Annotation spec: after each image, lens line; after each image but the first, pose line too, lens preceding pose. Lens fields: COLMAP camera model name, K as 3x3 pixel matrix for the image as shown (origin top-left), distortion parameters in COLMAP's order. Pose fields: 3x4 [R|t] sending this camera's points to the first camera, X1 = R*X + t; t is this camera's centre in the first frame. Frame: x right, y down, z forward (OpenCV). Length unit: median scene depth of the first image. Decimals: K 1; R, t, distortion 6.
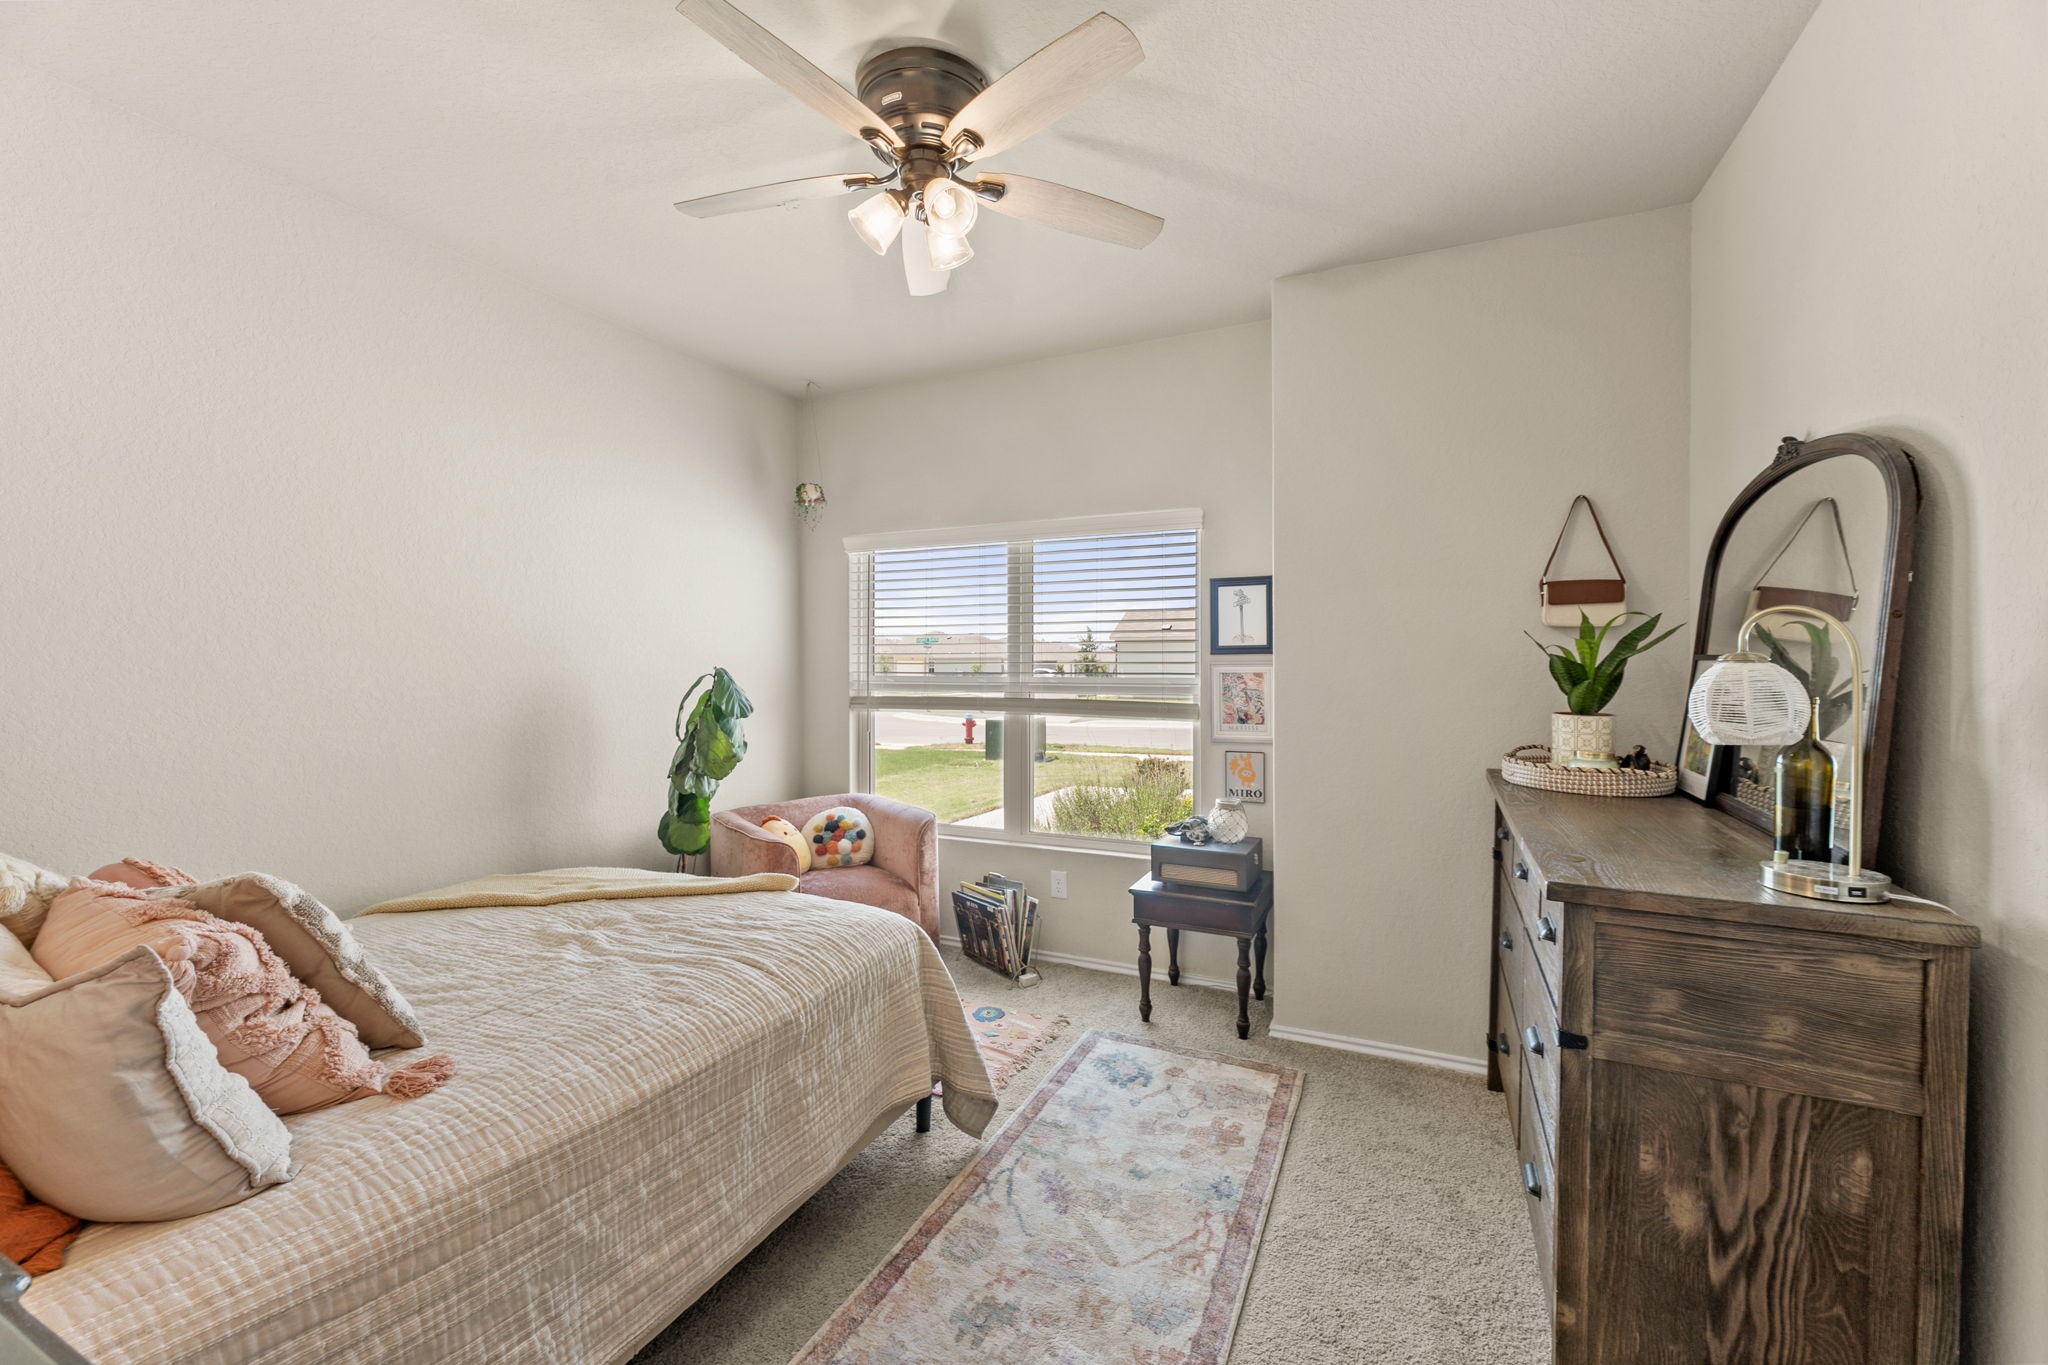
lens RADIAL K [[822.1, 0, 1027.0], [0, 822.1, 678.6], [0, 0, 1]] dist [0.001137, -0.001707]
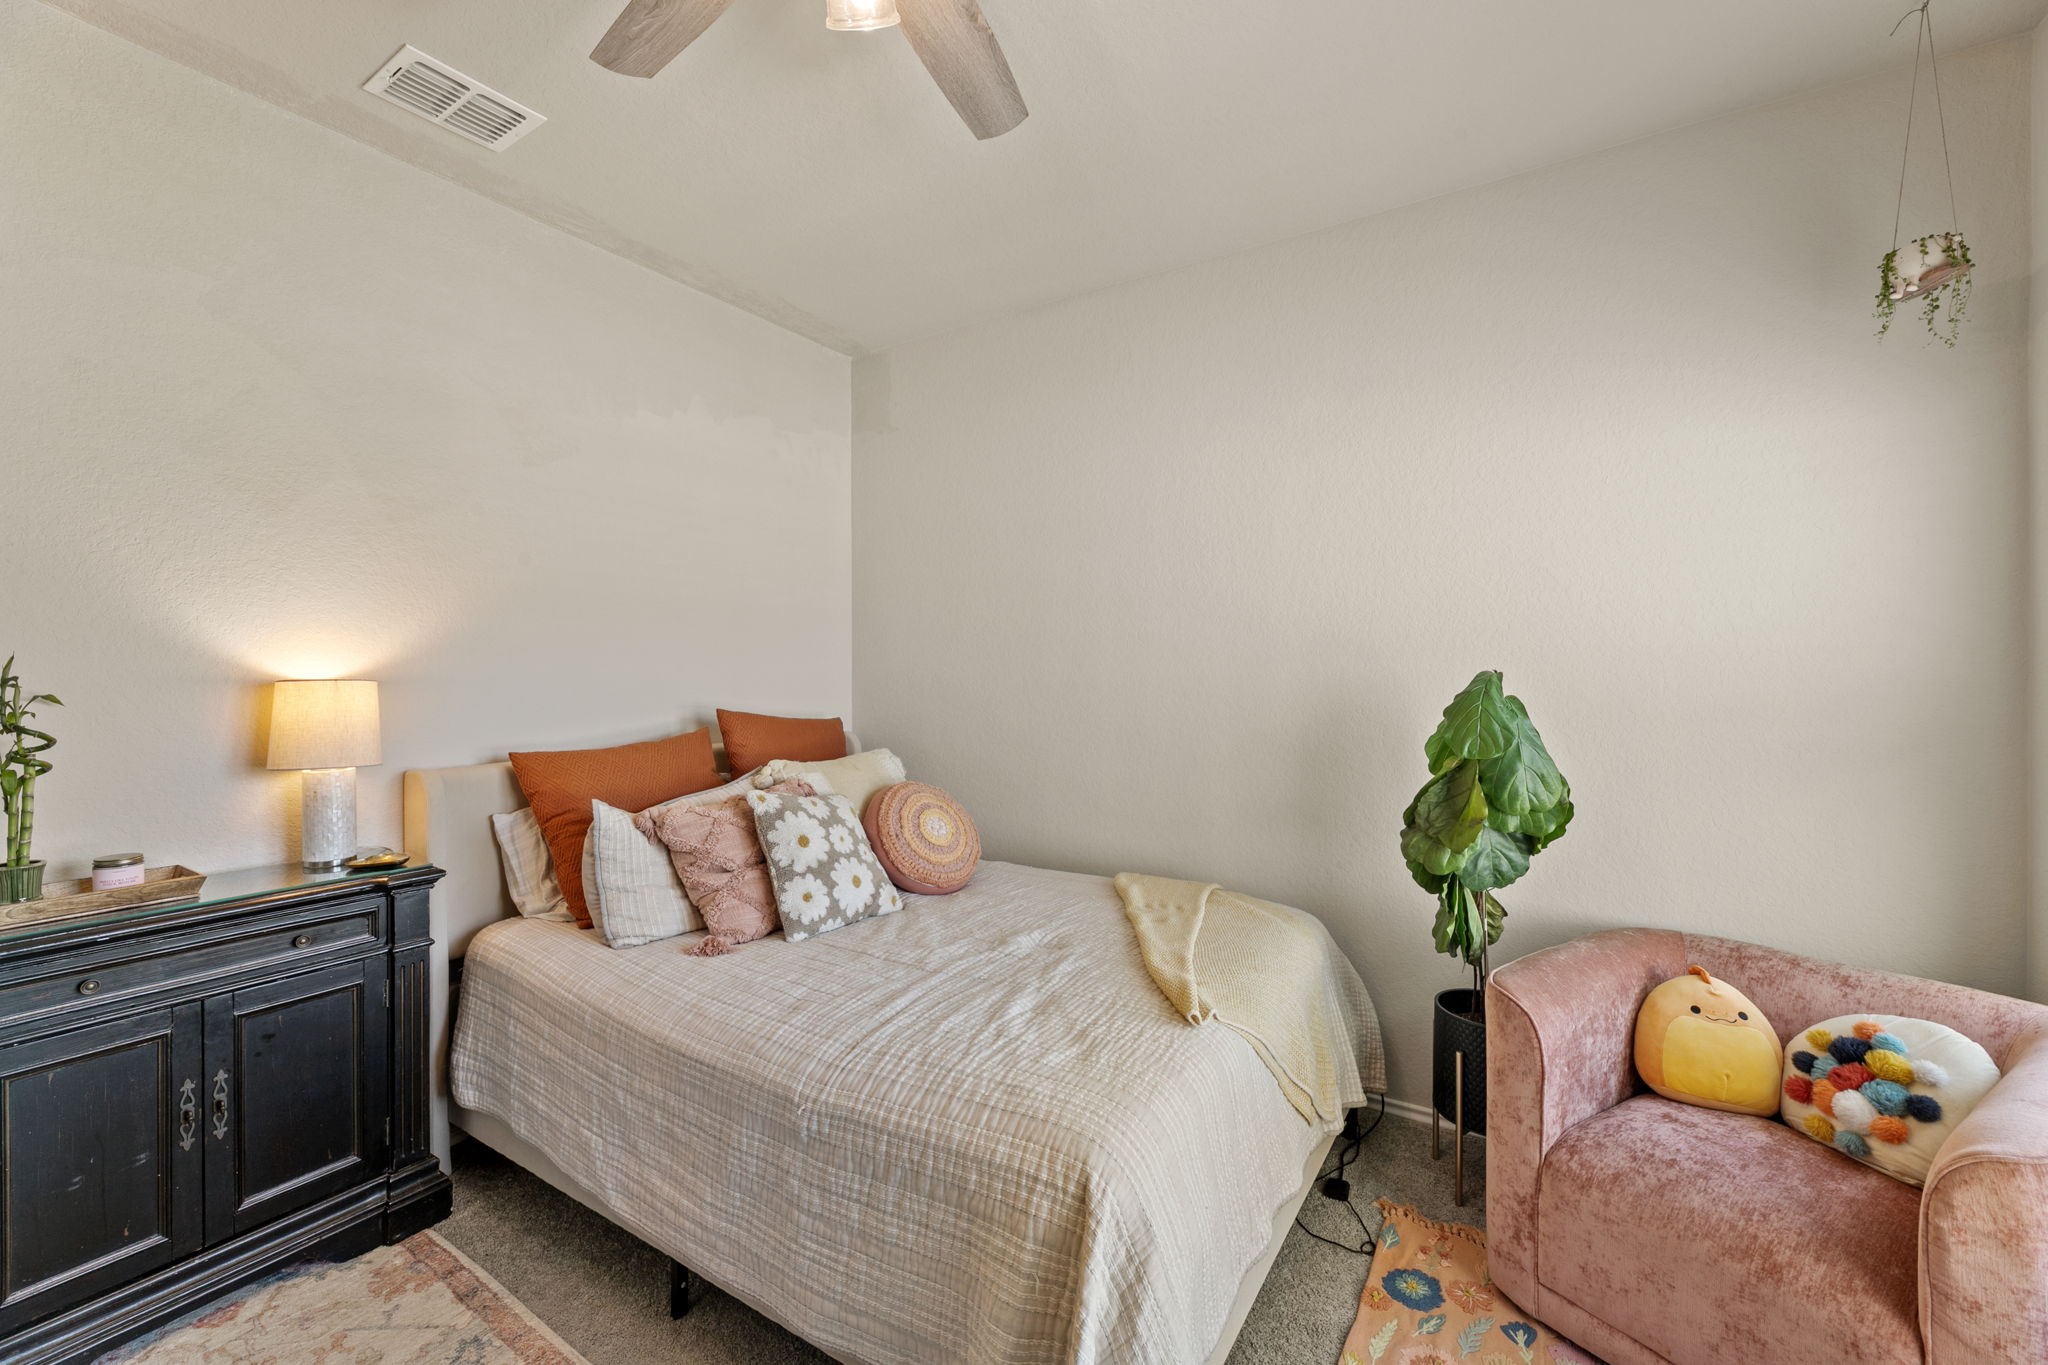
lens RADIAL K [[822.1, 0, 1025.0], [0, 822.1, 678.8], [0, 0, 1]] dist [0.001137, -0.001707]
pose [[-0.134829, 0.017840, -0.990708, 0.442257], [-0.015338, 0.999681, 0.020089, -0.025438], [0.990750, 0.017904, -0.134513, 1.198570]]
